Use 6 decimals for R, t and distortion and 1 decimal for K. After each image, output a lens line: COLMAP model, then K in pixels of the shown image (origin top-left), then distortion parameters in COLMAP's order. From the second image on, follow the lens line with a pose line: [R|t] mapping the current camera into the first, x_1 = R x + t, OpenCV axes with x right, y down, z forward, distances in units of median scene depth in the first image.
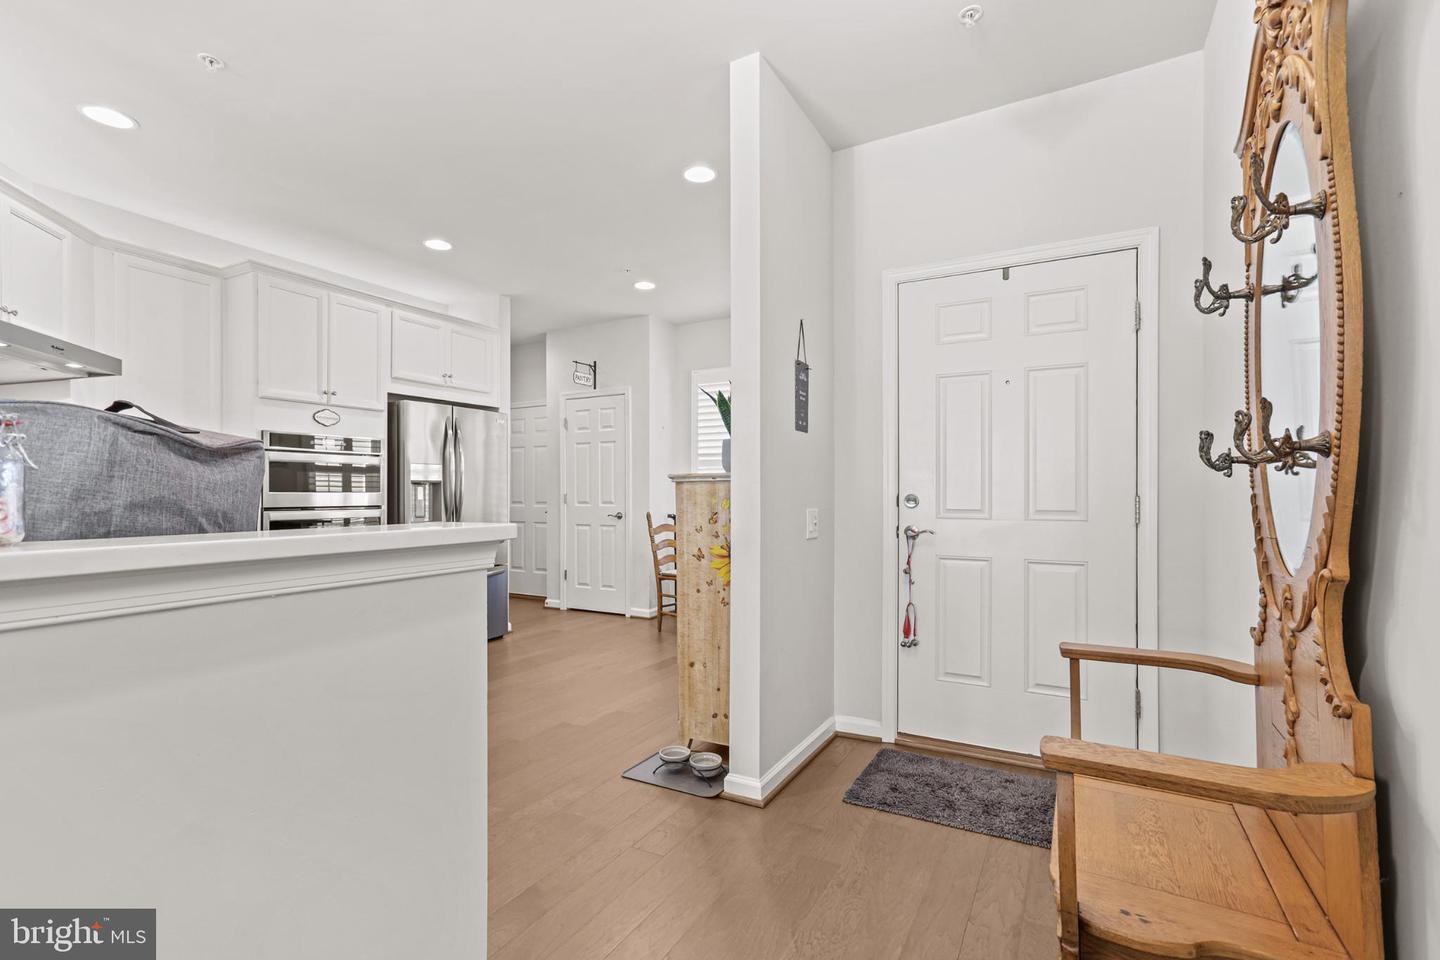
lens RADIAL K [[644.9, 0, 701.9], [0, 644.9, 483.9], [0, 0, 1]] dist [0.030868, 0.000214]
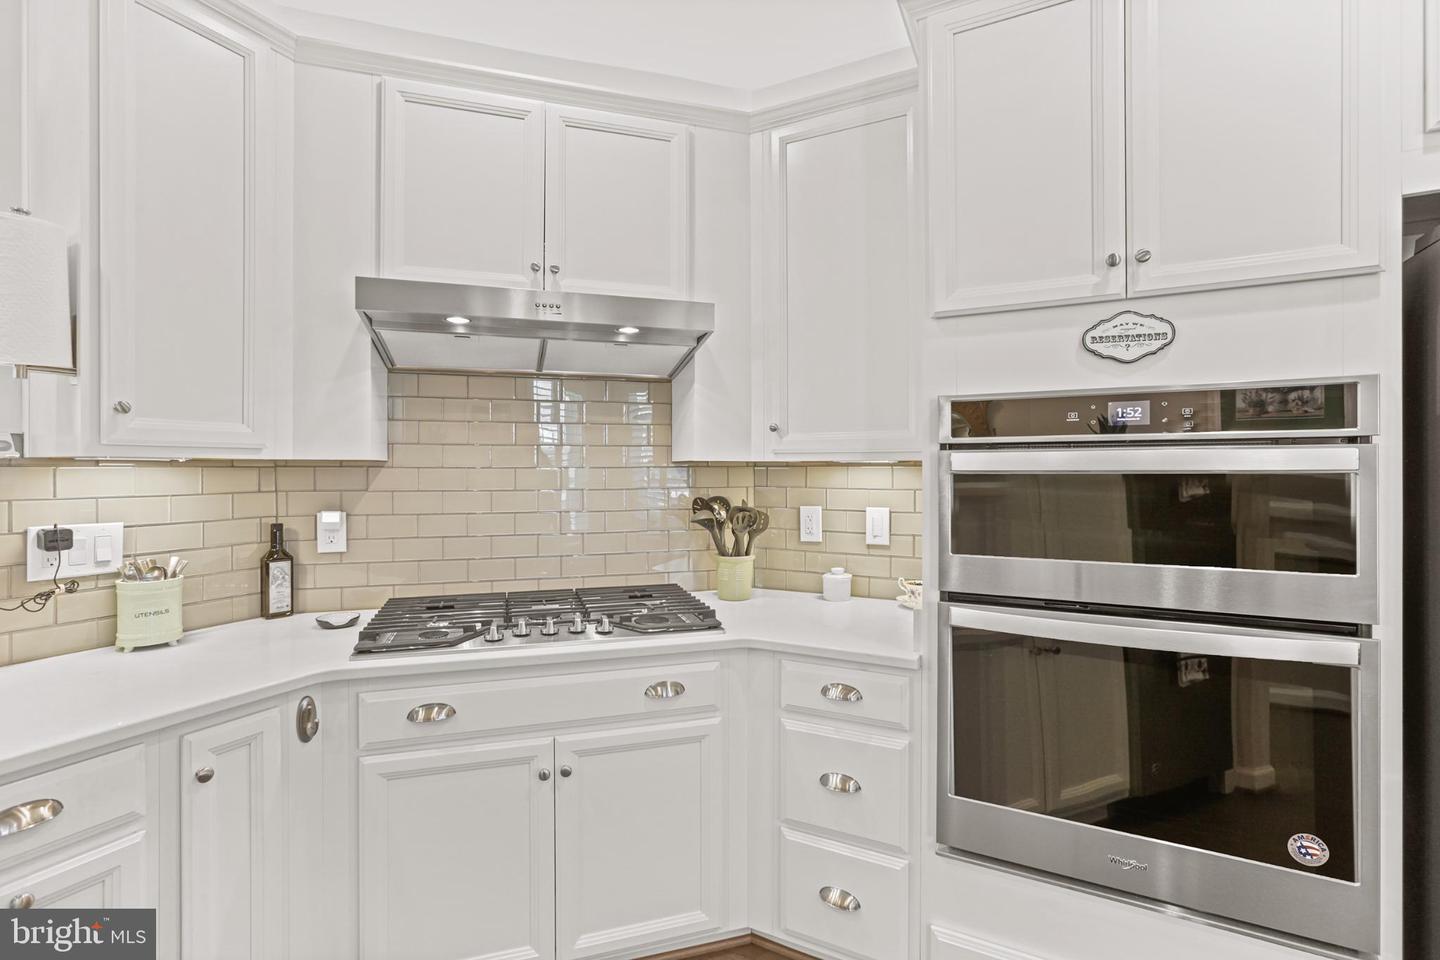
lens RADIAL K [[652.2, 0, 727.9], [0, 652.2, 473.7], [0, 0, 1]] dist [-0.001263, 0.000672]
pose [[0.041661, 0.004525, -0.999122, -0.213920], [0.013891, 0.999890, 0.005108, -0.031153], [0.999035, -0.014092, 0.041593, 0.661409]]
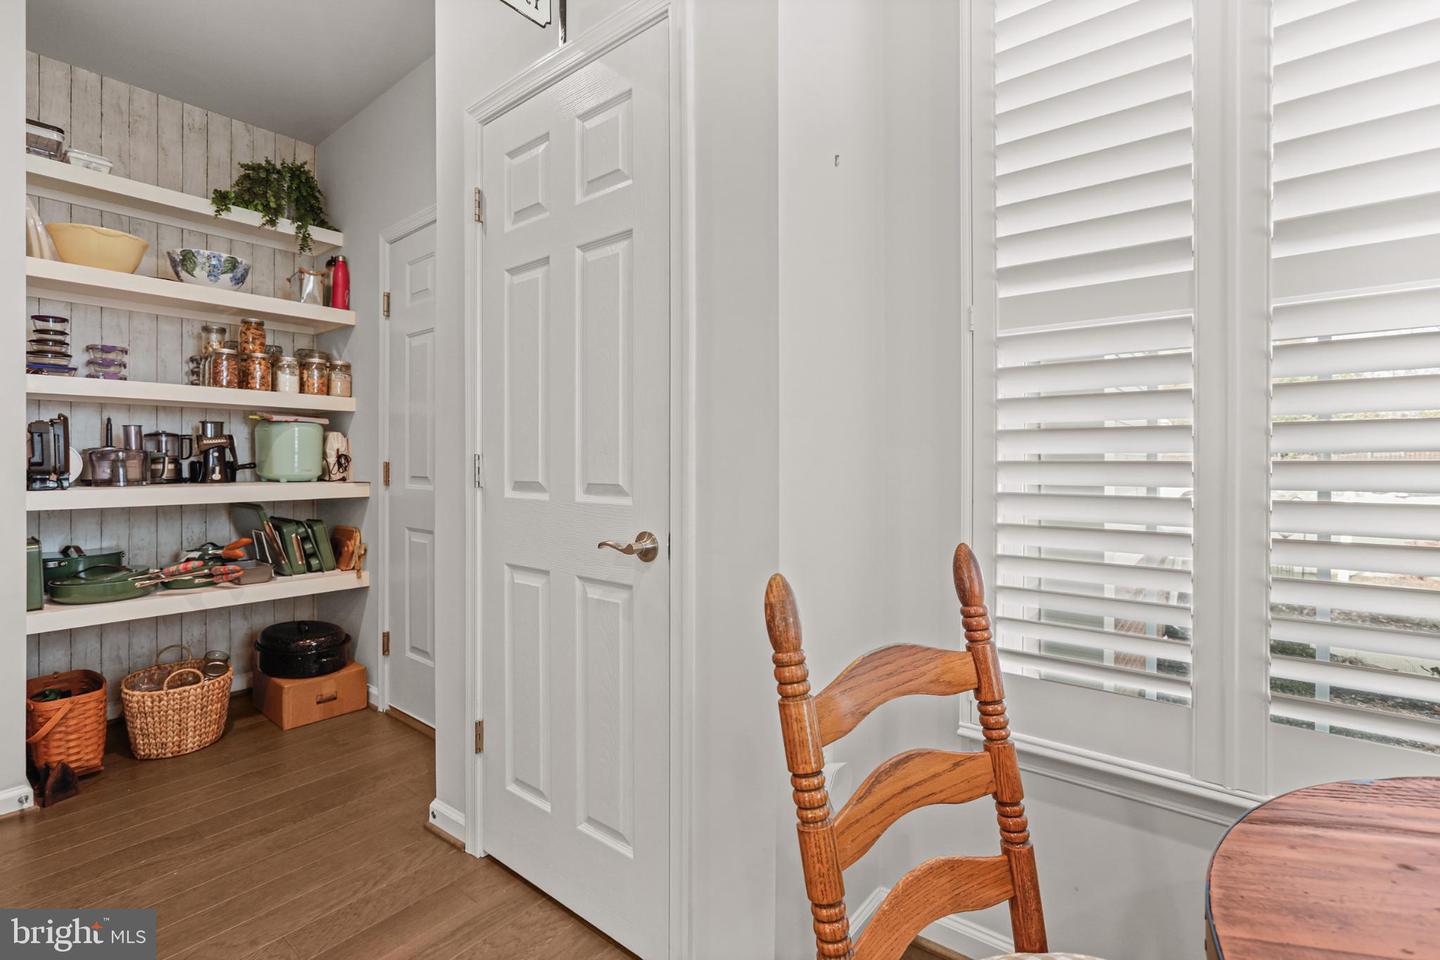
lens RADIAL K [[660.7, 0, 716.2], [0, 660.7, 457.2], [0, 0, 1]] dist [-0.002711, 0.000056]
pose [[0.987521, -0.001758, -0.157477, -0.083513], [0.003255, 0.999952, 0.009249, 0.019519], [0.157453, -0.009647, 0.987479, 0.976334]]
